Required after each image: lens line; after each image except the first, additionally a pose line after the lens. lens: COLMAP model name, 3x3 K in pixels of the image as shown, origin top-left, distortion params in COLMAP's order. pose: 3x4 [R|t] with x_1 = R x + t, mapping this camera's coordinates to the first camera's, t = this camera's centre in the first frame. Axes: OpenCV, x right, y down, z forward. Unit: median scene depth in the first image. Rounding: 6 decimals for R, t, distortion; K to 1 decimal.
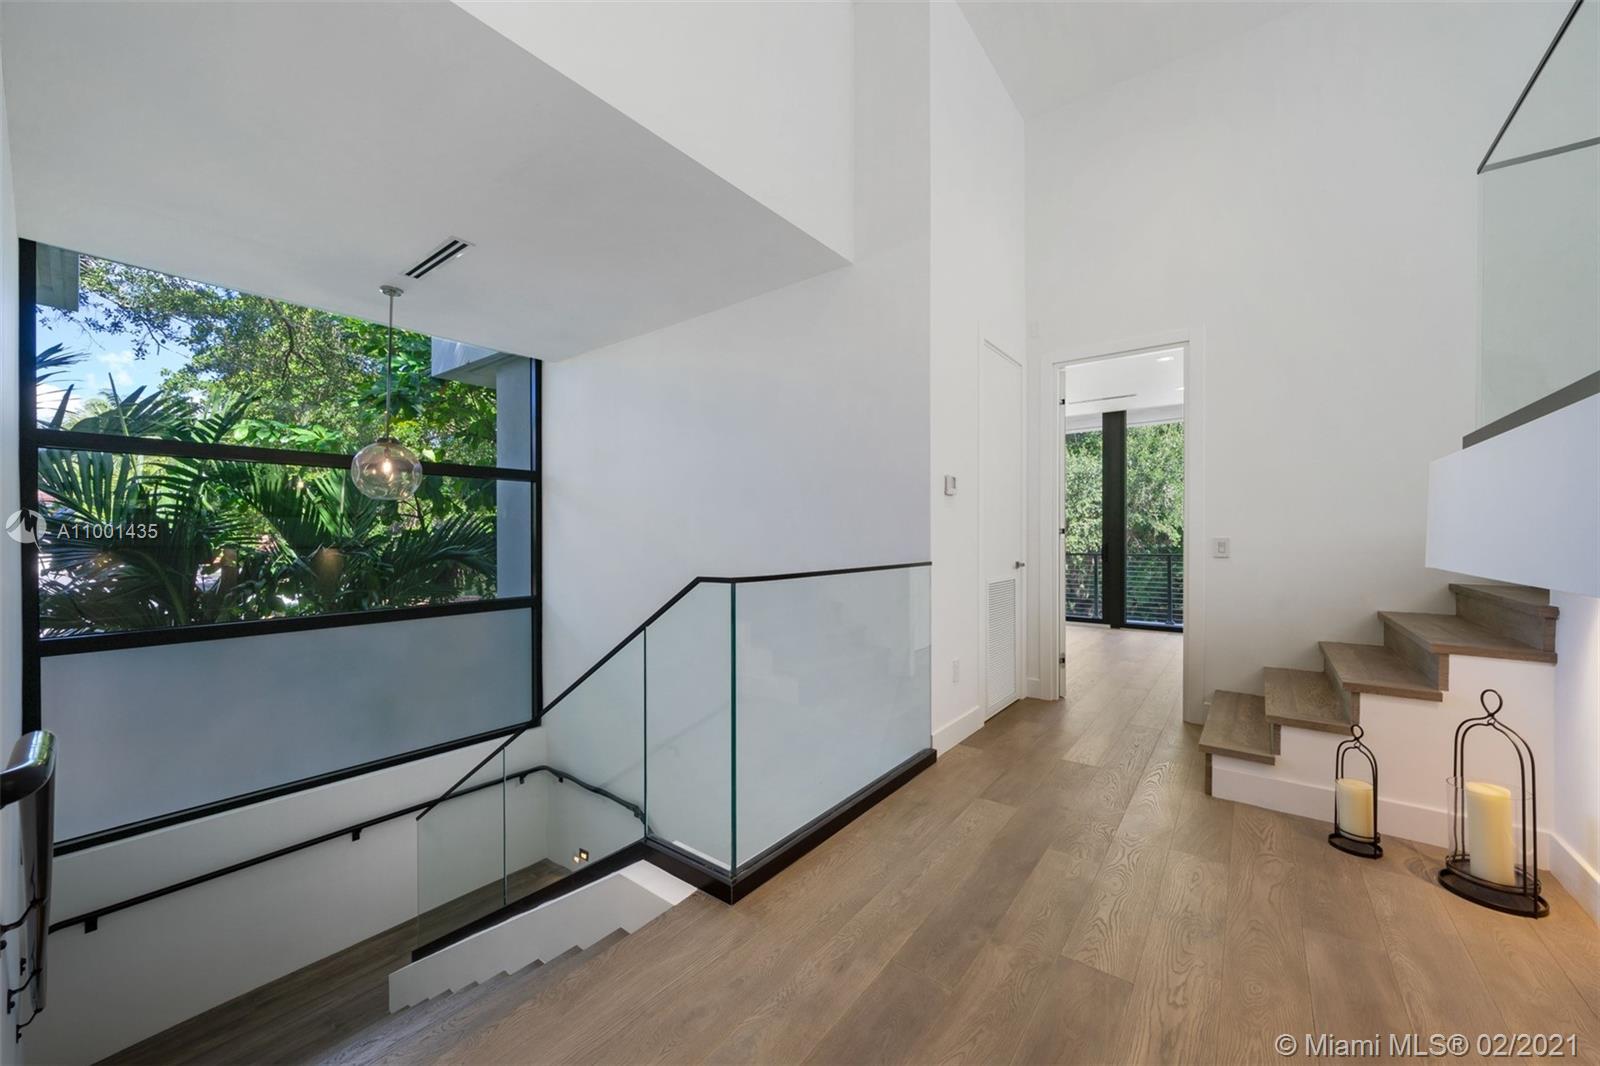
lens RADIAL K [[599.4, 0, 792.3], [0, 599.4, 538.8], [0, 0, 1]] dist [-0.000410, 0.000144]
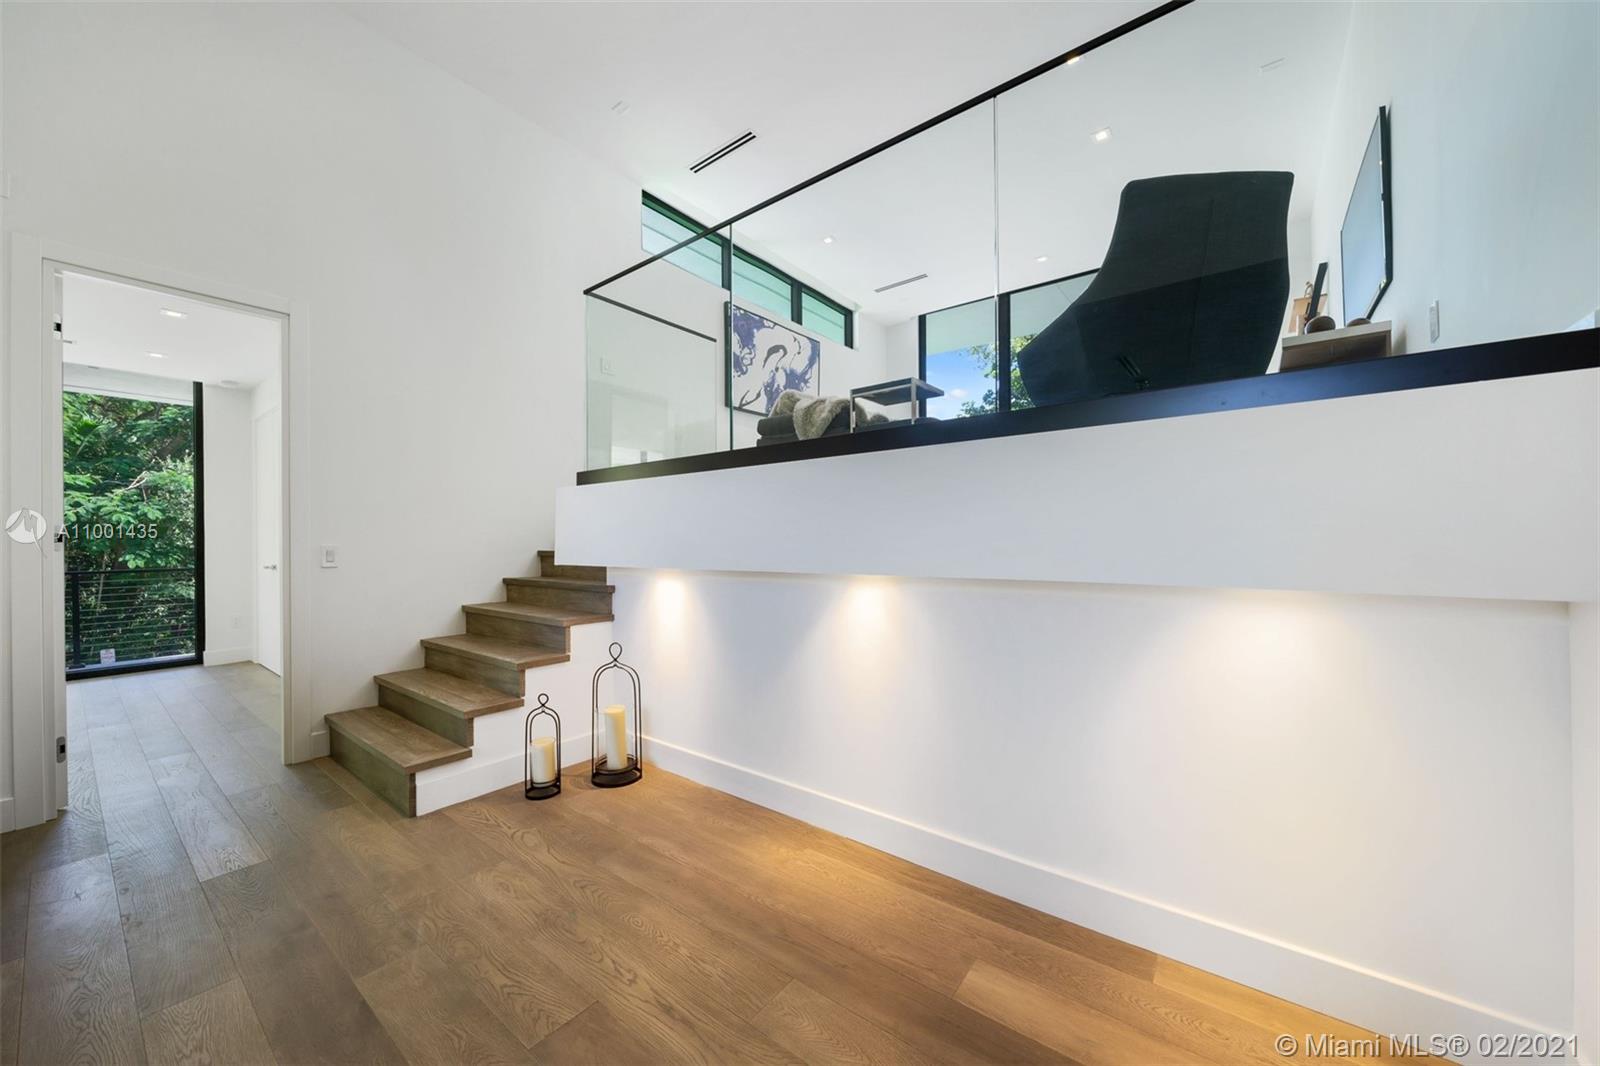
lens RADIAL K [[582.4, 0, 792.6], [0, 582.4, 540.0], [0, 0, 1]] dist [-0.001696, -0.000158]
pose [[0.003105, 0.002153, 0.999993, -0.265768], [0.013158, 0.999911, -0.002194, 0.001134], [-0.999909, 0.013165, 0.003076, 0.475158]]
